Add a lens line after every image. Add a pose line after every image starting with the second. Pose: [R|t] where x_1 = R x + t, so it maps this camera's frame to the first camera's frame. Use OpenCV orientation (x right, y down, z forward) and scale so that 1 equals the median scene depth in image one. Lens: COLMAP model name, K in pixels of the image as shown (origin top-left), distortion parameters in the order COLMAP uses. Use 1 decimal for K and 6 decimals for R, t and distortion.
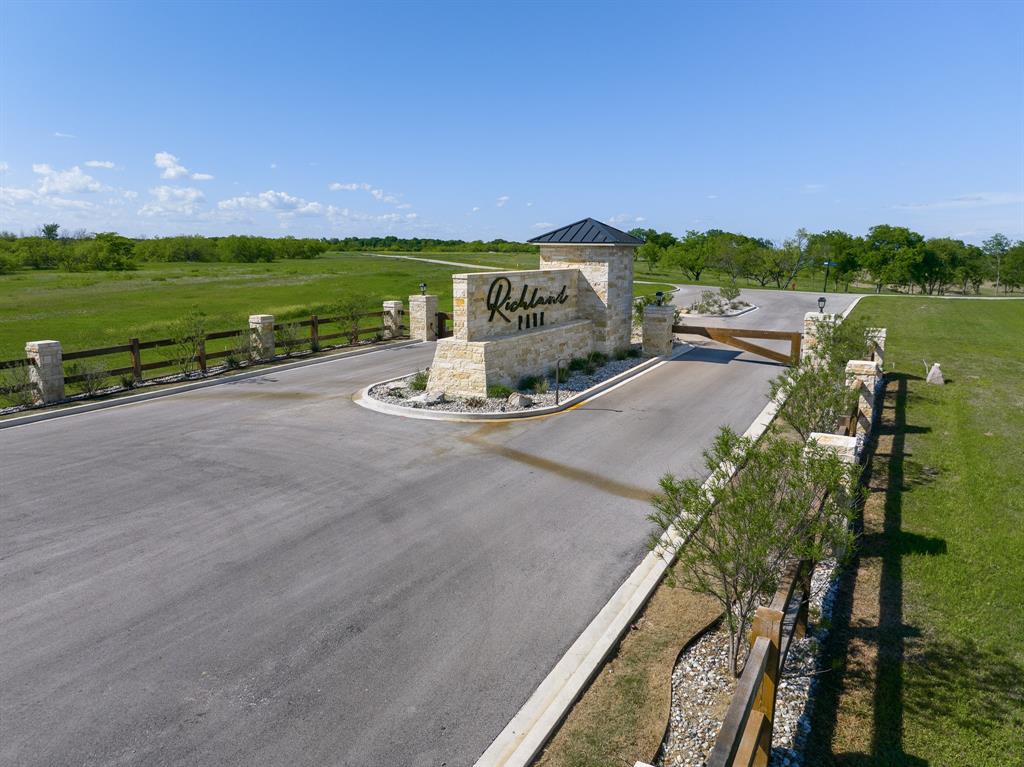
lens RADIAL K [[713.4, 0, 512.0], [0, 713.4, 383.5], [0, 0, 1]] dist [-0.006921, -0.002602]
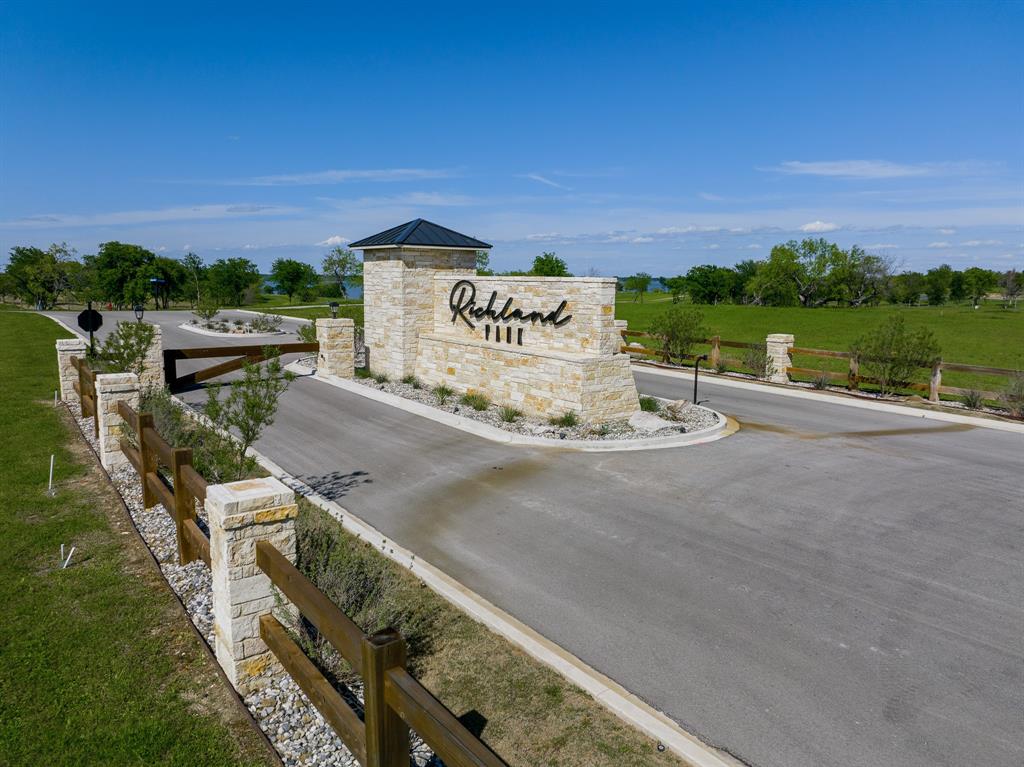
lens RADIAL K [[713.4, 0, 512.0], [0, 713.4, 383.5], [0, 0, 1]] dist [-0.006921, -0.002602]
pose [[-0.418543, 0.123177, -0.899805, 0.845464], [-0.188705, 0.957342, 0.218829, -0.232356], [0.888376, 0.261388, -0.377445, 1.411280]]
